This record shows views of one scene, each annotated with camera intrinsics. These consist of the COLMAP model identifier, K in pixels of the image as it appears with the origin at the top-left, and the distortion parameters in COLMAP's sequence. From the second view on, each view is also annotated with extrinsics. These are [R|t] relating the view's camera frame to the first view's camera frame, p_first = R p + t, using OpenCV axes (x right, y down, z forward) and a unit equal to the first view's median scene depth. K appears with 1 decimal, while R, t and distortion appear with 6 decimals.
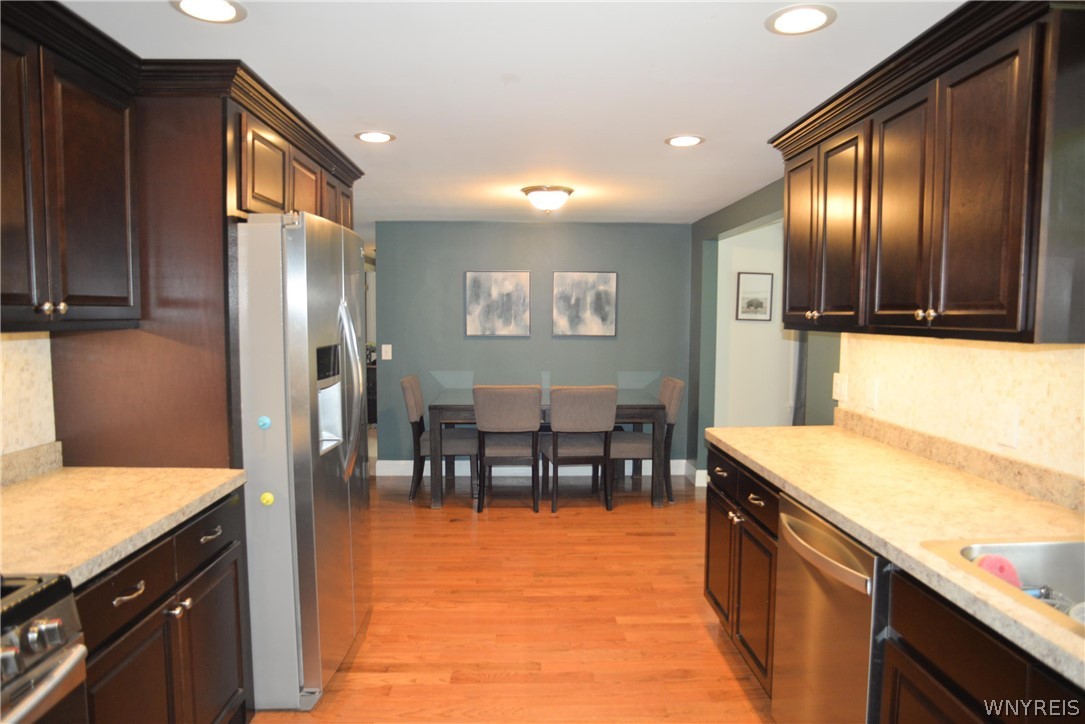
lens RADIAL K [[681.7, 0, 549.2], [0, 681.7, 364.1], [0, 0, 1]] dist [-0.109902, 0.070473]
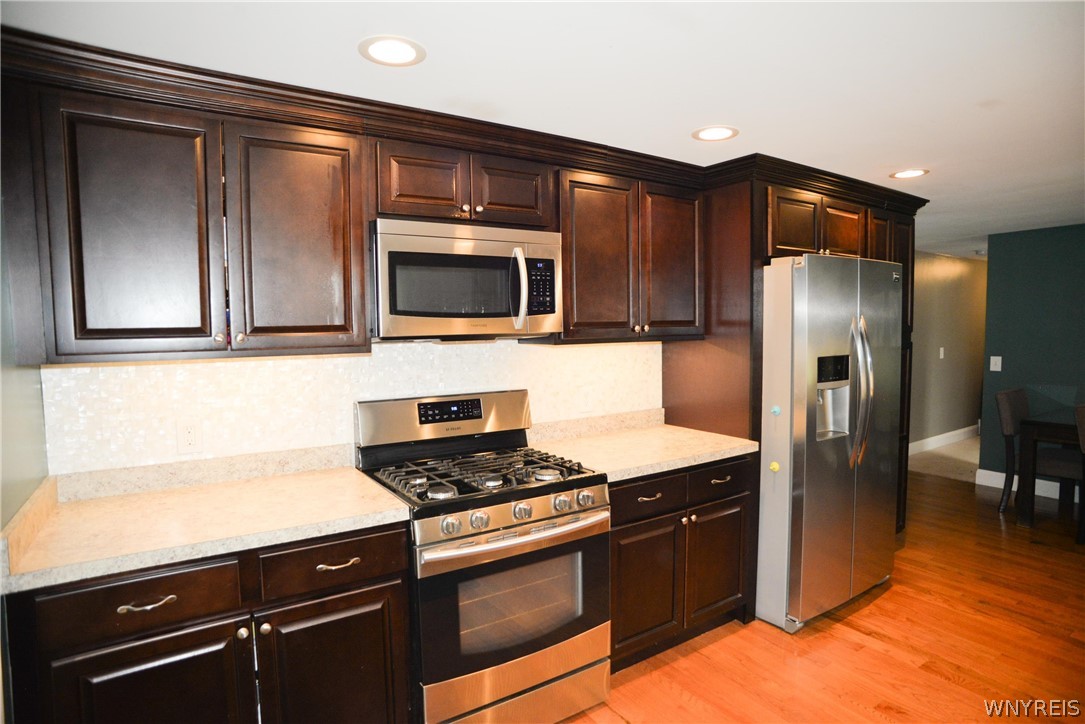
lens RADIAL K [[594.6, 0, 547.9], [0, 594.6, 364.9], [0, 0, 1]] dist [-0.117037, 0.063848]
pose [[0.518215, 0.047047, -0.853956, 0.301673], [-0.048119, 0.998508, 0.025810, -0.012166], [0.853896, 0.027716, 0.519705, -0.017029]]
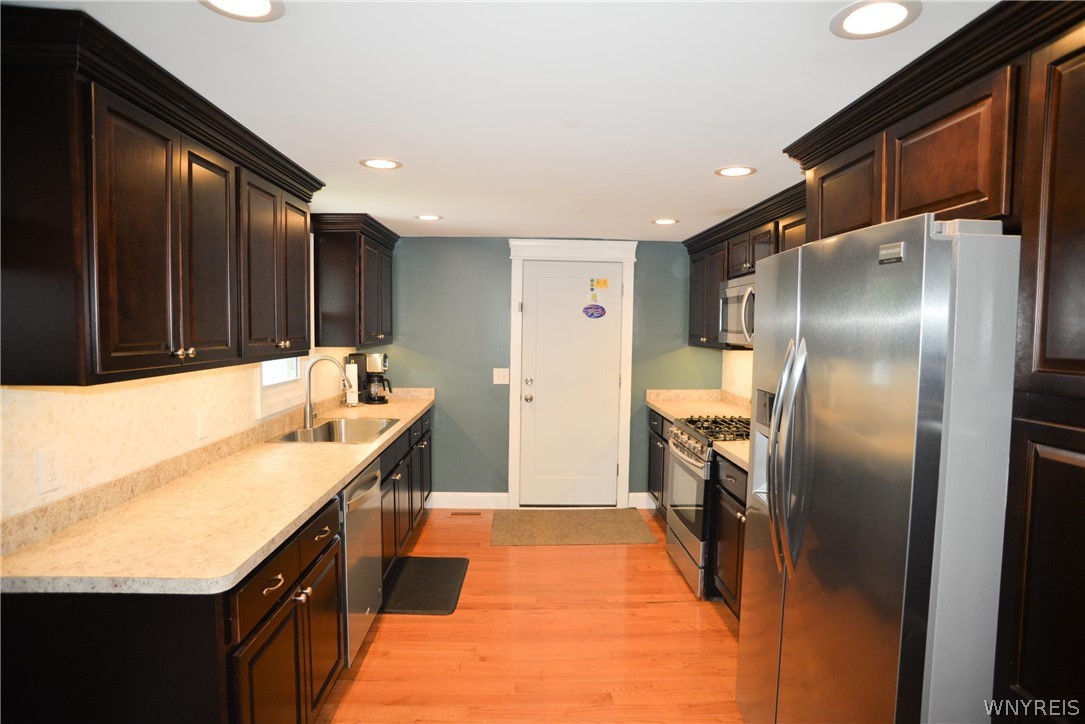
lens RADIAL K [[594.6, 0, 547.9], [0, 594.6, 364.9], [0, 0, 1]] dist [-0.117037, 0.063848]
pose [[-0.999874, -0.015713, -0.002359, -0.022228], [-0.015889, 0.990353, 0.137653, -0.159636], [0.000173, 0.137673, -0.990478, 1.680075]]
